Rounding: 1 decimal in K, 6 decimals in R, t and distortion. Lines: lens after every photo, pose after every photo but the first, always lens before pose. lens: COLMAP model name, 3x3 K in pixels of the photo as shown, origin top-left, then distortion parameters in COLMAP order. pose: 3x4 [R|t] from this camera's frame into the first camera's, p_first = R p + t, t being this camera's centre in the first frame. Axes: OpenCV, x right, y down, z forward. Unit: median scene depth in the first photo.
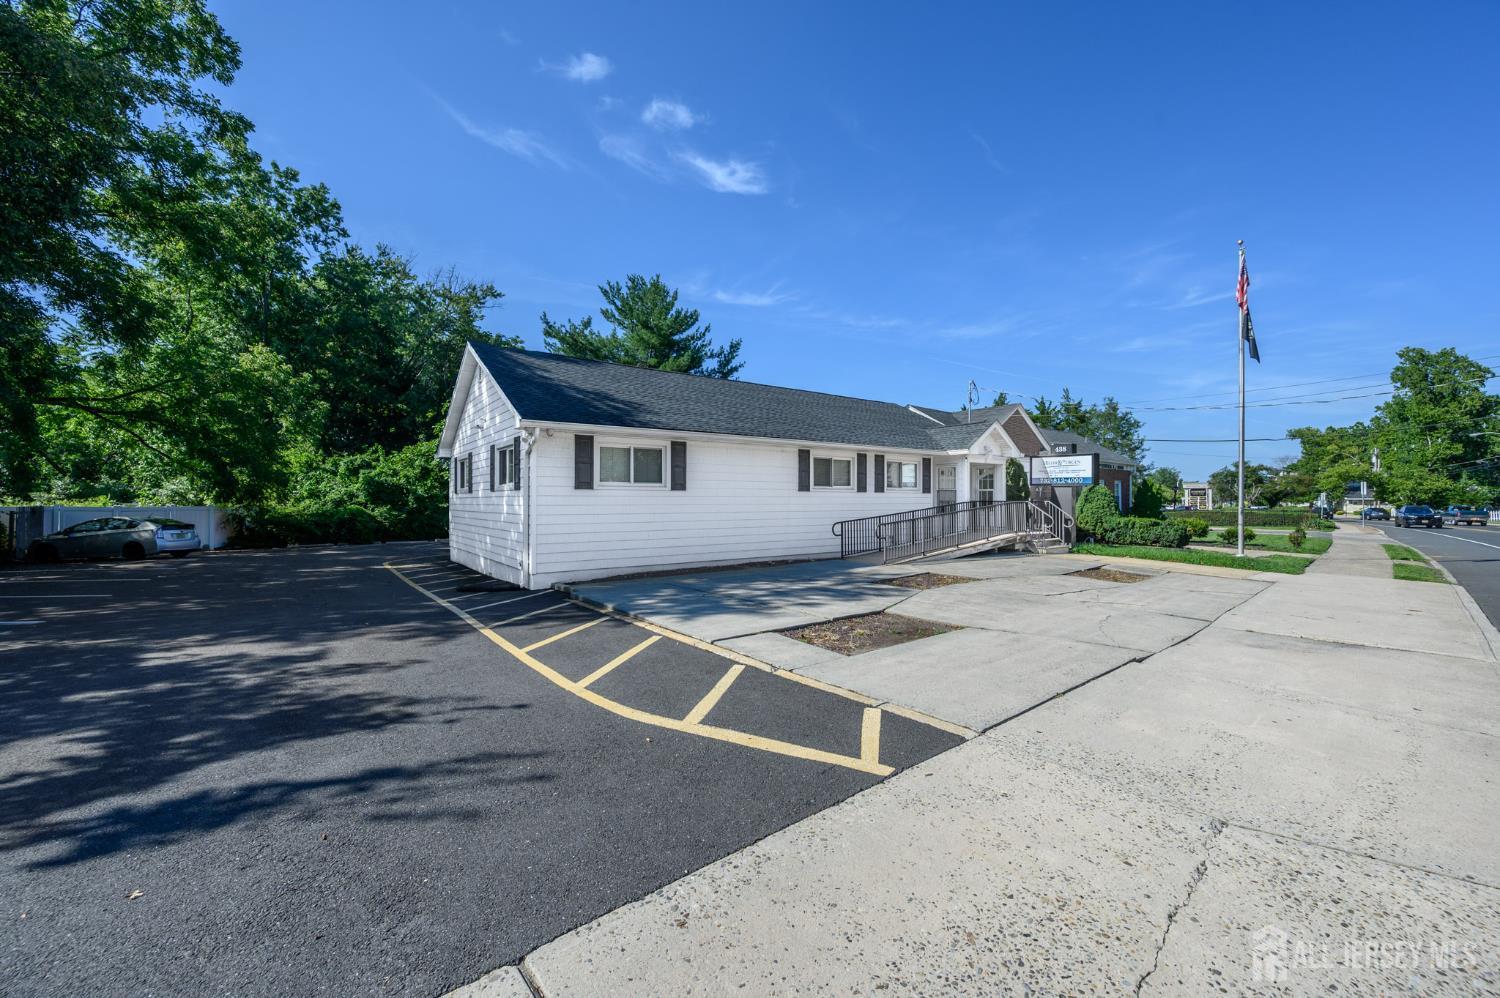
lens RADIAL K [[587.7, 0, 747.7], [0, 587.7, 496.0], [0, 0, 1]] dist [0.000529, -0.000051]
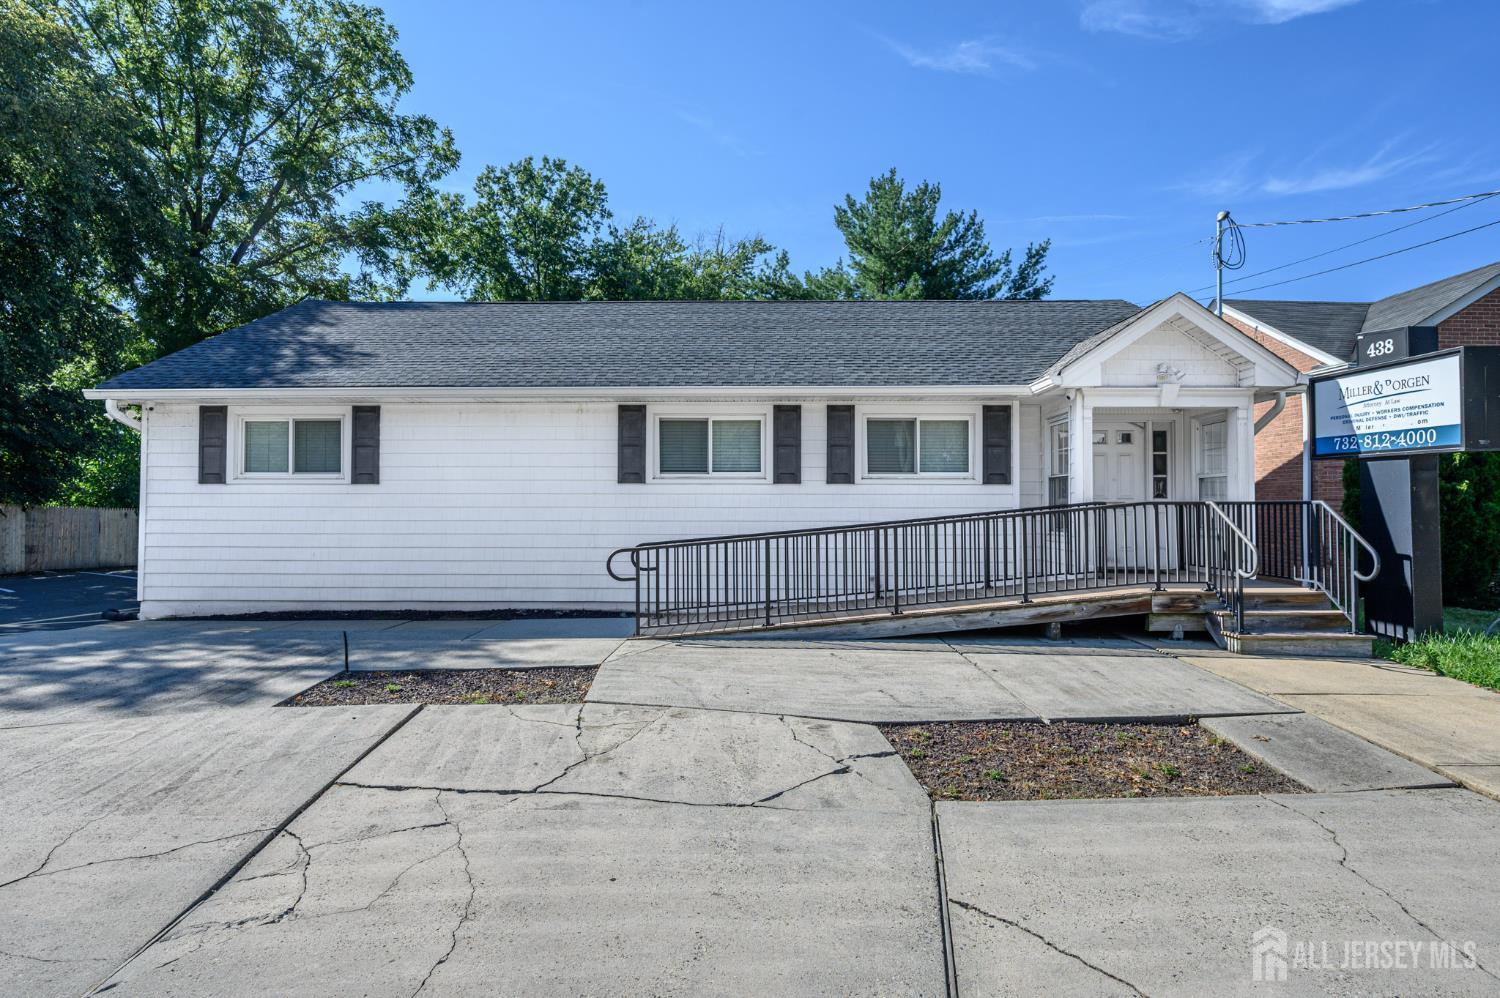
lens RADIAL K [[770.2, 0, 746.2], [0, 770.2, 492.3], [0, 0, 1]] dist [-0.003461, 0.000791]
pose [[0.802487, -0.010520, -0.596577, 0.320262], [0.003395, 0.999909, -0.013065, 0.005381], [0.596660, 0.008459, 0.802449, 0.270716]]
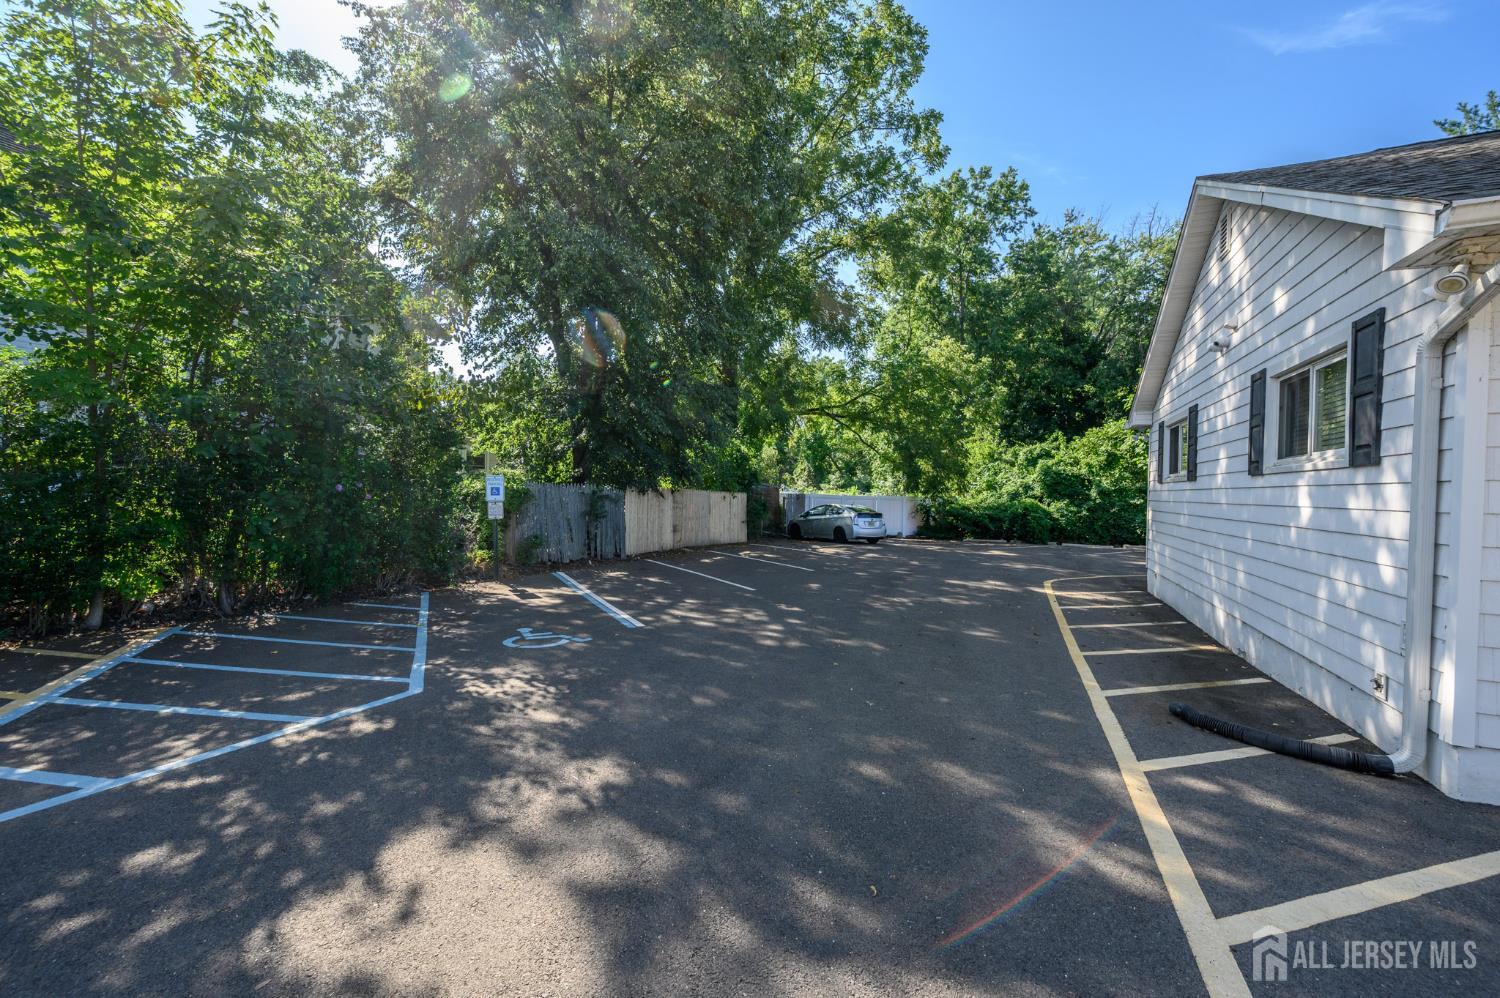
lens RADIAL K [[587.7, 0, 748.8], [0, 587.7, 495.8], [0, 0, 1]] dist [0.000529, -0.000051]
pose [[0.489294, 0.019792, -0.871894, -0.114845], [-0.012049, 0.999800, 0.015934, 0.002674], [0.872035, 0.002709, 0.489435, 0.218432]]
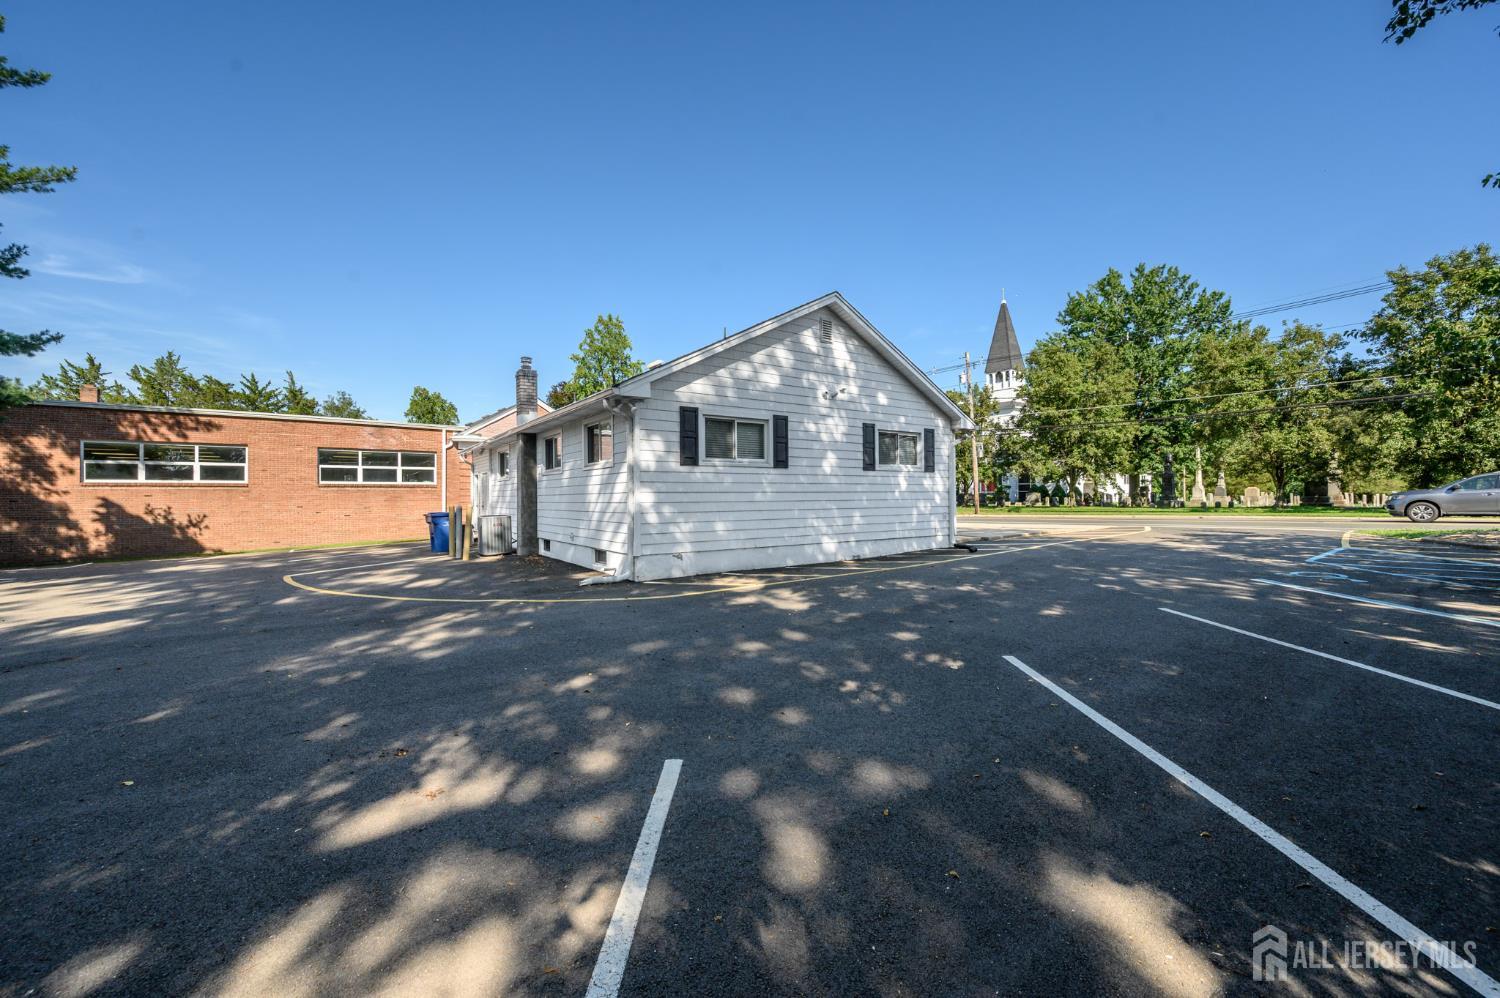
lens RADIAL K [[587.7, 0, 749.2], [0, 587.7, 500.8], [0, 0, 1]] dist [0.000529, -0.000051]
pose [[0.020442, -0.004779, 0.999780, -0.710630], [-0.000164, 0.999989, 0.004783, 0.019258], [-0.999791, -0.000262, 0.020441, 0.587778]]
